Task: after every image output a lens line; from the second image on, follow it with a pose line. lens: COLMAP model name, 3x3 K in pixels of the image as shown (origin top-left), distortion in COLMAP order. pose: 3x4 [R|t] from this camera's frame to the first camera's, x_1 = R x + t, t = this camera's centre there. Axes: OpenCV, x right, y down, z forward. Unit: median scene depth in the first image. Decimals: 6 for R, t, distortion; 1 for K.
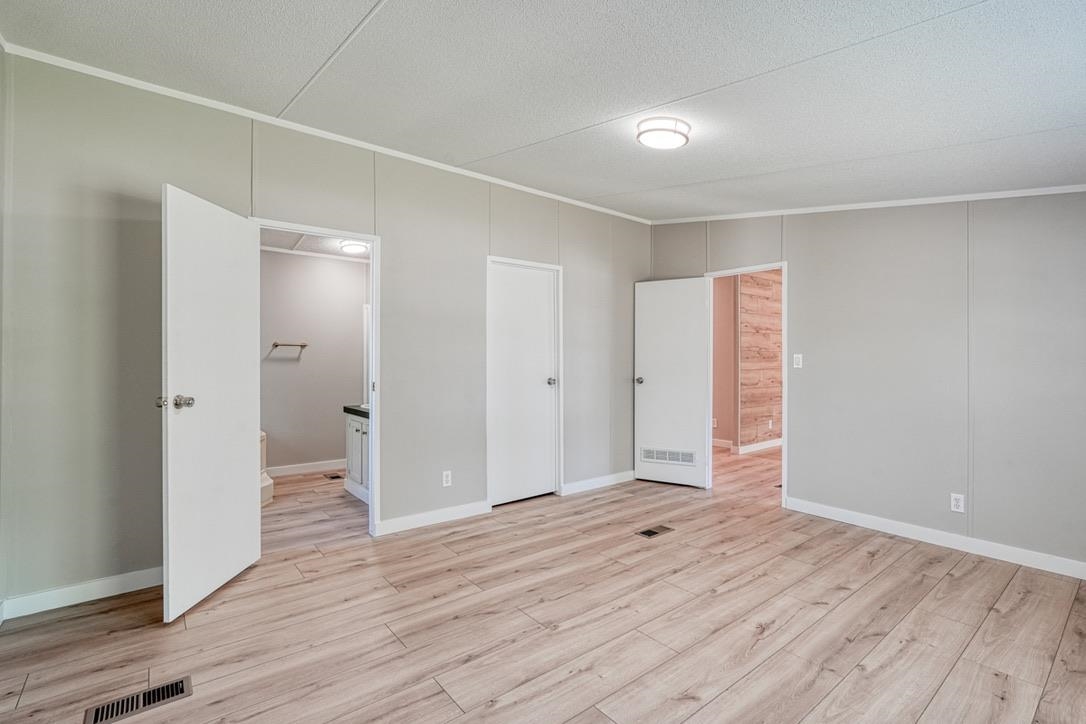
lens RADIAL K [[475.2, 0, 553.8], [0, 475.2, 362.5], [0, 0, 1]] dist [-0.009428, 0.001539]
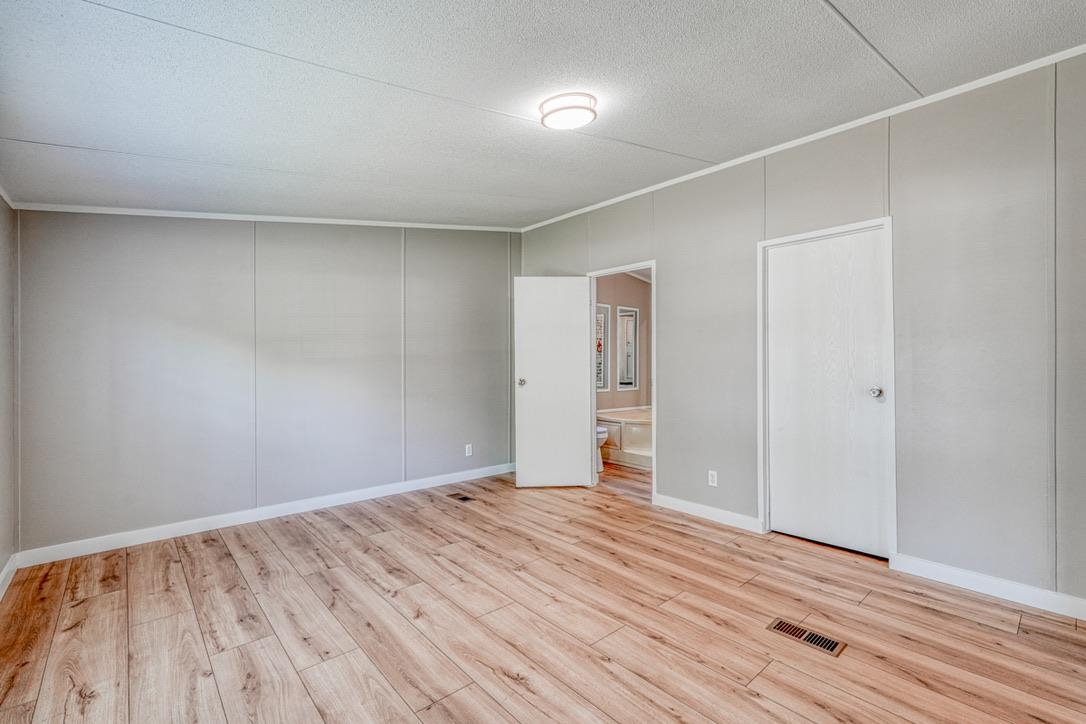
lens RADIAL K [[475.2, 0, 553.8], [0, 475.2, 362.5], [0, 0, 1]] dist [-0.009428, 0.001539]
pose [[0.073928, -0.001556, -0.997262, 0.942760], [-0.003504, 0.999992, -0.001820, 0.003508], [0.997257, 0.003629, 0.073922, 0.736939]]
